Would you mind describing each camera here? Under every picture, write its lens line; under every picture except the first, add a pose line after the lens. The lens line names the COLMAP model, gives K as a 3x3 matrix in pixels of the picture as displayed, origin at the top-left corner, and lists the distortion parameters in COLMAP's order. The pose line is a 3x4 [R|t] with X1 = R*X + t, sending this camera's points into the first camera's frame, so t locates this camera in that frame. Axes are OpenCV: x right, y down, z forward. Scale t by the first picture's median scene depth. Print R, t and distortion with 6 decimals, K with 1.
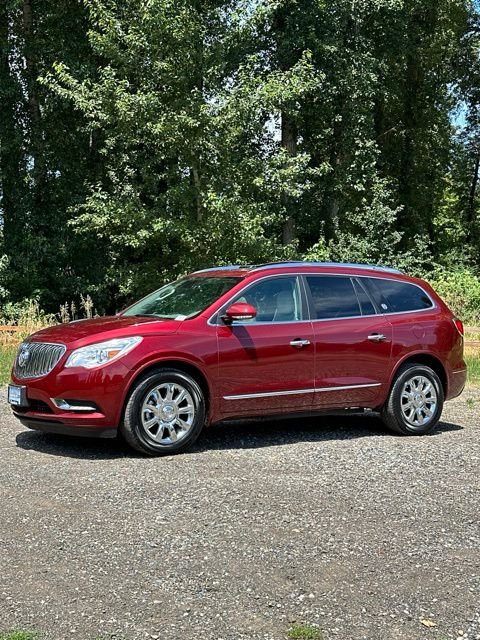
lens RADIAL K [[886.4, 0, 240.0], [0, 886.4, 320.0], [0, 0, 1]] dist [0.136475, -0.091507]
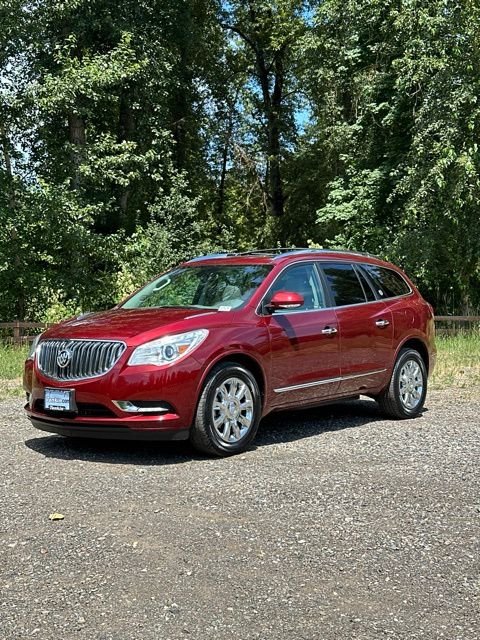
lens RADIAL K [[886.4, 0, 240.0], [0, 886.4, 320.0], [0, 0, 1]] dist [0.136475, -0.091507]
pose [[0.957161, -0.030122, 0.287984, -0.281771], [0.027217, 0.999530, 0.014086, -0.002737], [-0.288273, -0.005645, 0.957532, 0.080891]]
